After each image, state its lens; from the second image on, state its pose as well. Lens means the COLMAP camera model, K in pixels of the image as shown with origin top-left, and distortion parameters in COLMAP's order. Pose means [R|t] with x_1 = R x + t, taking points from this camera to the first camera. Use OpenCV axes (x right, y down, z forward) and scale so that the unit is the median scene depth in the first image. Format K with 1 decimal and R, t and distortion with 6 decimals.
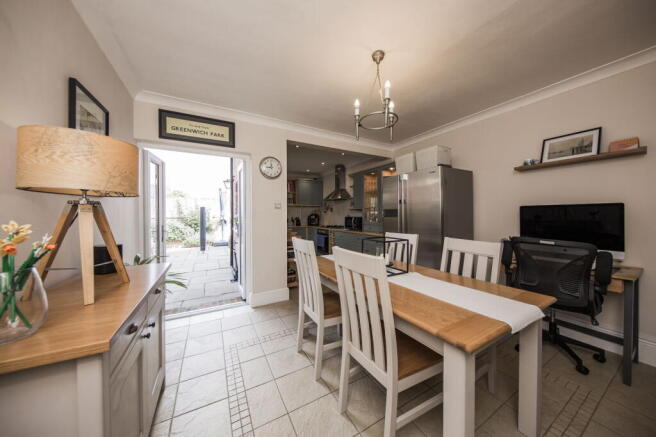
lens RADIAL K [[211.1, 0, 331.3], [0, 211.1, 216.3], [0, 0, 1]] dist [0.000880, -0.003541]
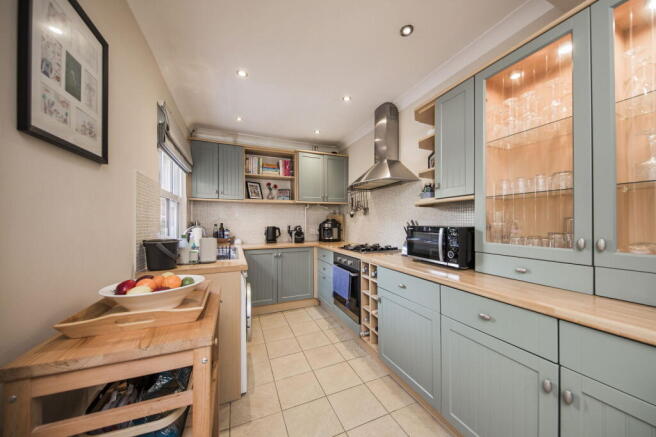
lens RADIAL K [[224.0, 0, 328.2], [0, 224.0, 220.9], [0, 0, 1]] dist [-0.000132, -0.000032]
pose [[0.990297, -0.001120, -0.138961, -0.015085], [-0.000838, 0.999901, -0.014030, 0.000076], [0.138963, 0.014010, 0.990199, 0.582550]]
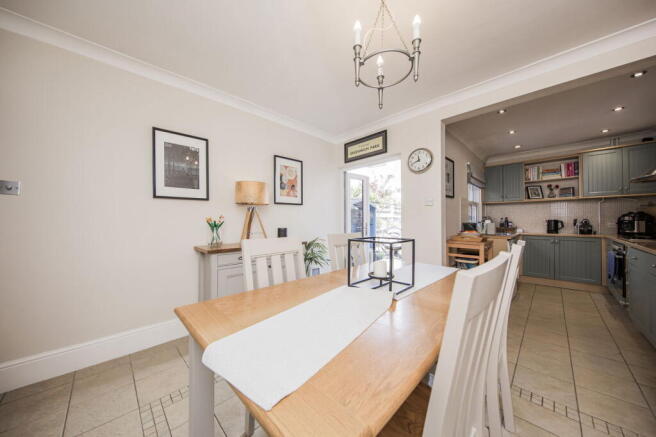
lens RADIAL K [[224.0, 0, 328.2], [0, 224.0, 220.9], [0, 0, 1]] dist [-0.000132, -0.000032]
pose [[0.249050, 0.001441, -0.968490, 0.312104], [-0.005710, 0.999984, 0.000019, 0.016590], [0.968474, 0.005525, 0.249054, 0.222902]]
